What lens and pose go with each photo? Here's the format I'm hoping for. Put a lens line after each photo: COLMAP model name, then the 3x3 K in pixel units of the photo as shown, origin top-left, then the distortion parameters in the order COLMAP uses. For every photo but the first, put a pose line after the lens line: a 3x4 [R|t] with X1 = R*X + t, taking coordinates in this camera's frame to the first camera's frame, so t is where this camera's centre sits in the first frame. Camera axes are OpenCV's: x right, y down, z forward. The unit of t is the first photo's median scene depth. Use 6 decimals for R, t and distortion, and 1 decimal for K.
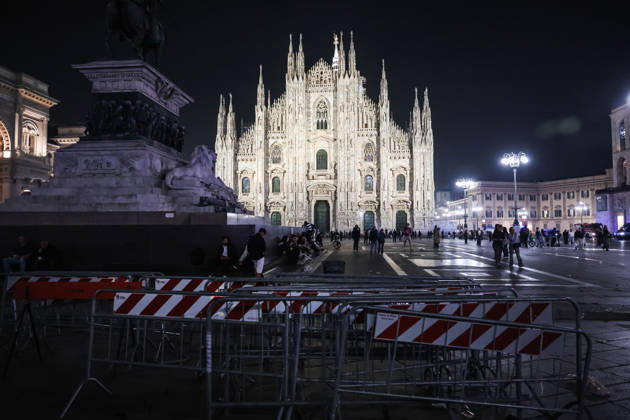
lens RADIAL K [[417.4, 0, 314.8], [0, 417.4, 209.5], [0, 0, 1]] dist [0.000603, 0.002703]
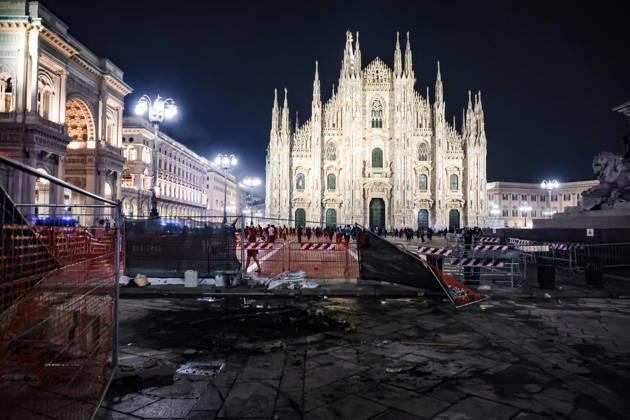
lens RADIAL K [[417.4, 0, 317.0], [0, 417.4, 209.6], [0, 0, 1]] dist [0.000603, 0.002703]
pose [[0.994736, 0.013656, 0.101560, -0.230803], [-0.014657, 0.999851, 0.009119, -0.000871], [-0.101420, -0.010560, 0.994788, 0.006666]]
